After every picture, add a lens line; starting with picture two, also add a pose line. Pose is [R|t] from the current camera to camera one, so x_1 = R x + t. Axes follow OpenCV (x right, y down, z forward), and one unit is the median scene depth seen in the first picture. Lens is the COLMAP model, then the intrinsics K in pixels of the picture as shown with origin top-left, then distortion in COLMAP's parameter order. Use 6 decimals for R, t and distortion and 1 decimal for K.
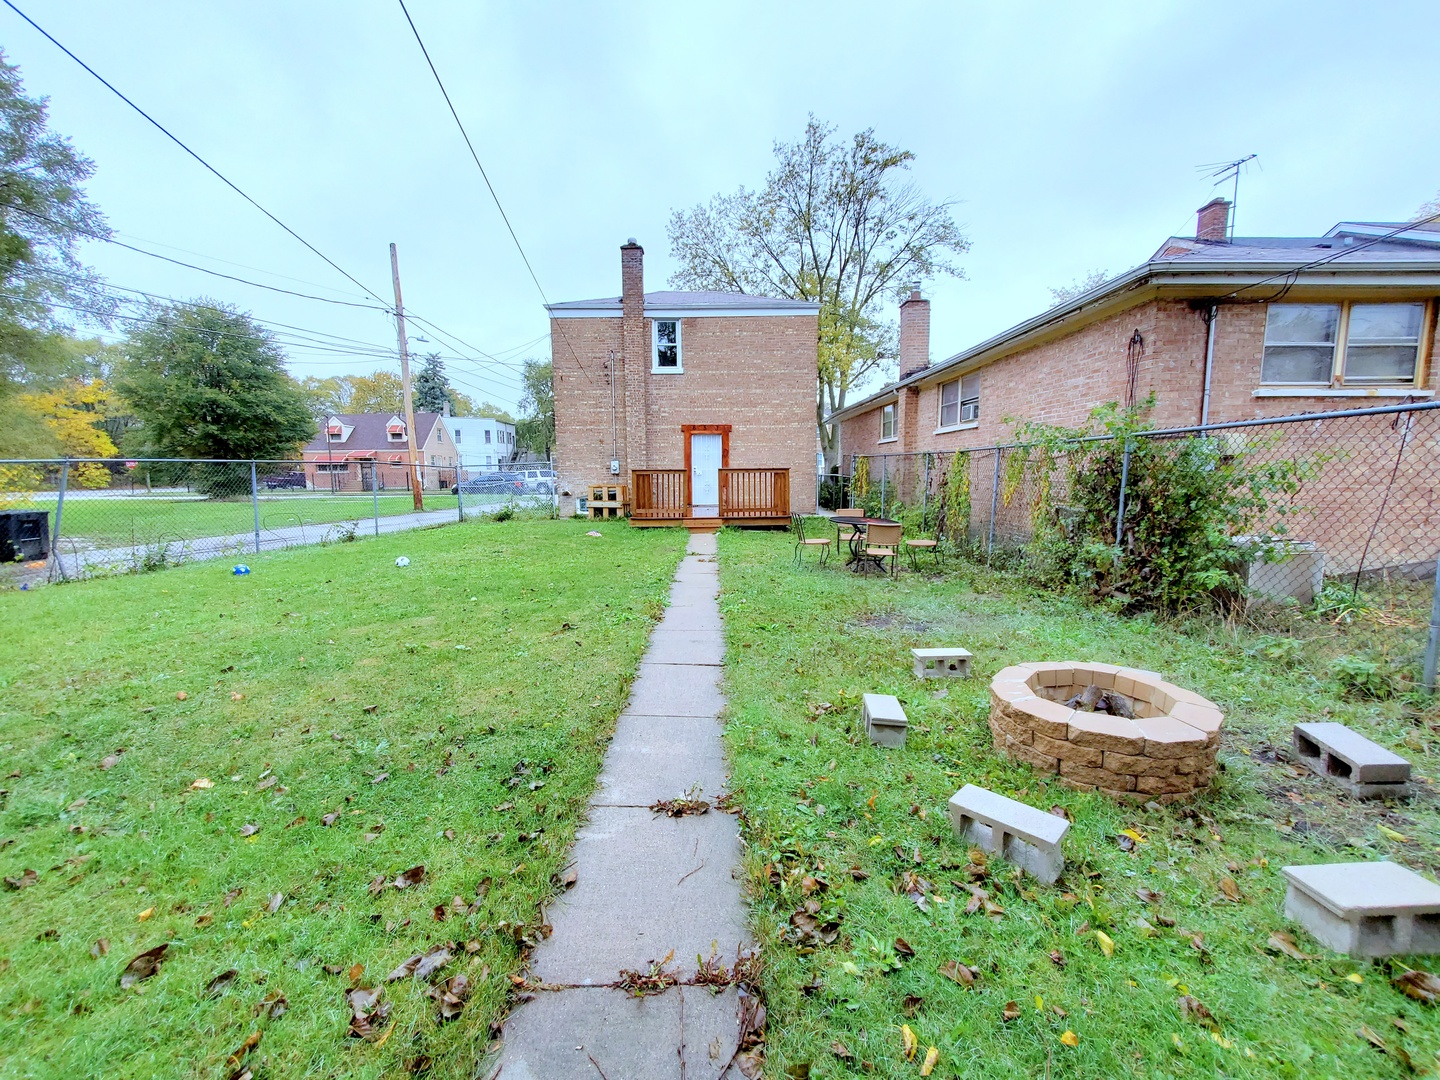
lens RADIAL K [[776.1, 0, 717.7], [0, 776.1, 546.5], [0, 0, 1]] dist [0.000780, 0.002440]
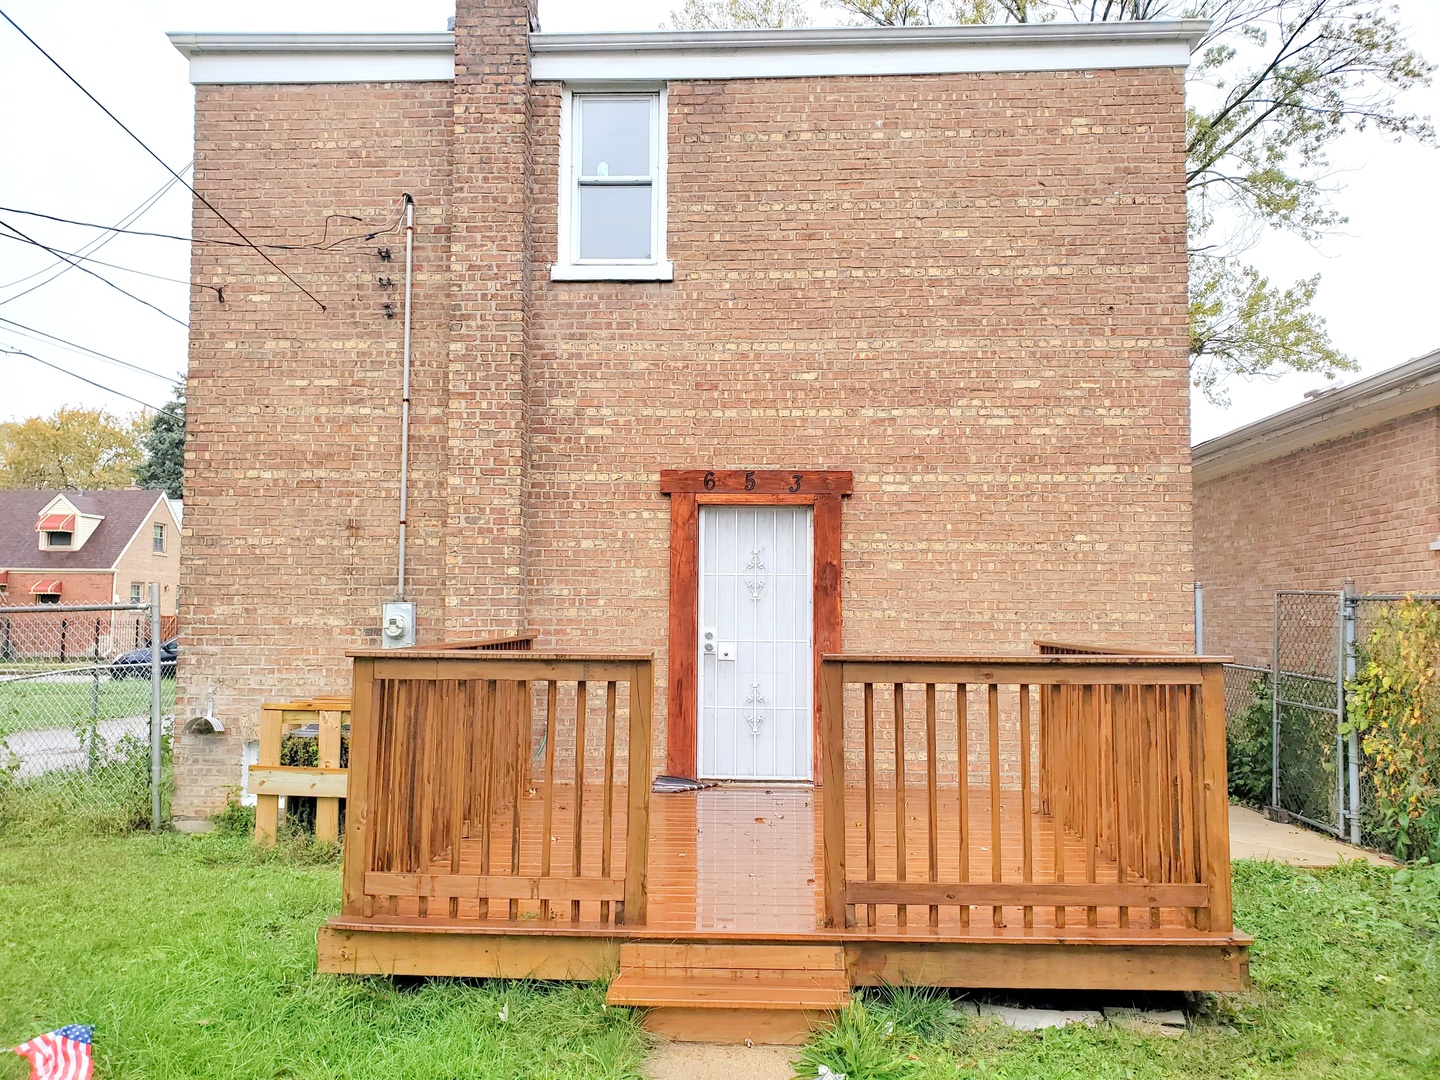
lens RADIAL K [[1108.6, 0, 705.7], [0, 1108.6, 544.2], [0, 0, 1]] dist [0.119643, -0.198005]
pose [[0.998395, 0.012575, -0.055221, -0.010425], [-0.021240, 0.987007, -0.159265, -0.072442], [0.052501, 0.160183, 0.985690, 0.635053]]
